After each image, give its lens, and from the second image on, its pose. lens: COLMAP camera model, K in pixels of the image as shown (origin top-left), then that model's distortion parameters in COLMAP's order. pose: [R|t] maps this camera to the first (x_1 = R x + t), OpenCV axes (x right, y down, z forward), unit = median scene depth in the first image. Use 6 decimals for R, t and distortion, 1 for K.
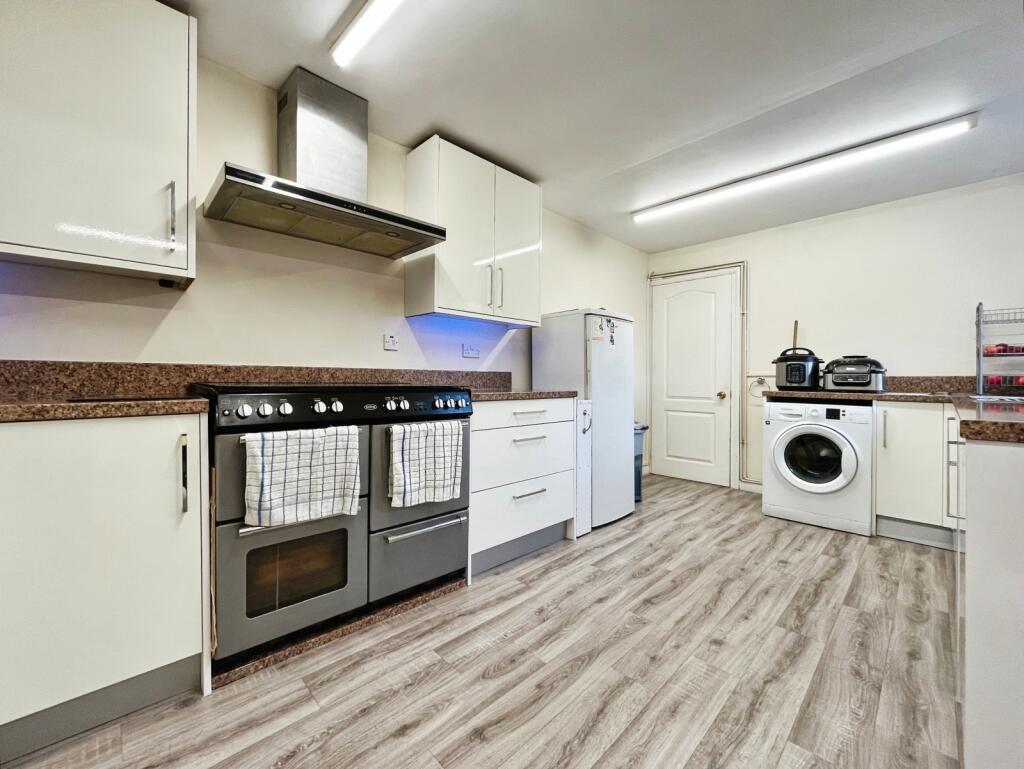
lens RADIAL K [[402.6, 0, 483.8], [0, 402.6, 376.7], [0, 0, 1]] dist [-0.002183, -0.000175]
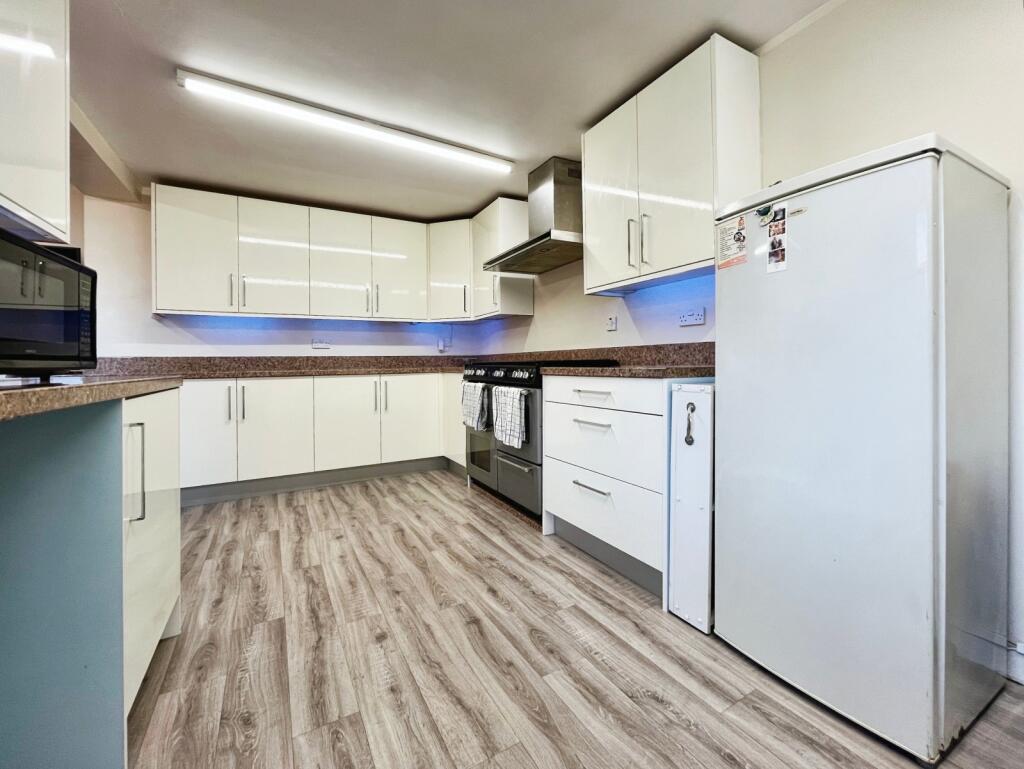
lens RADIAL K [[426.4, 0, 507.2], [0, 426.4, 366.2], [0, 0, 1]] dist [-0.000783, -0.000135]
pose [[-0.217524, -0.005601, -0.976039, 1.192577], [0.006466, 0.999953, -0.007179, 0.047073], [0.976033, -0.007873, -0.217478, 1.185727]]
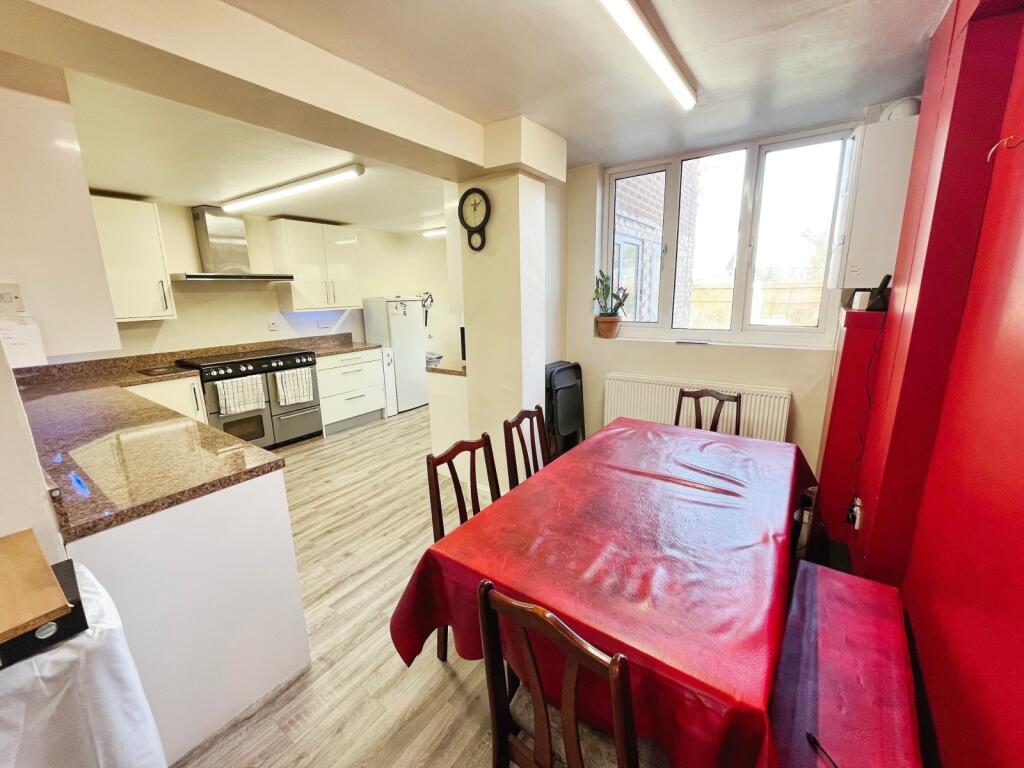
lens RADIAL K [[417.1, 0, 489.0], [0, 417.1, 376.8], [0, 0, 1]] dist [-0.001284, -0.000079]
pose [[0.981191, -0.073086, 0.178668, 0.484406], [0.034838, 0.977403, 0.208493, -0.278106], [-0.189868, -0.198347, 0.961566, -1.382162]]
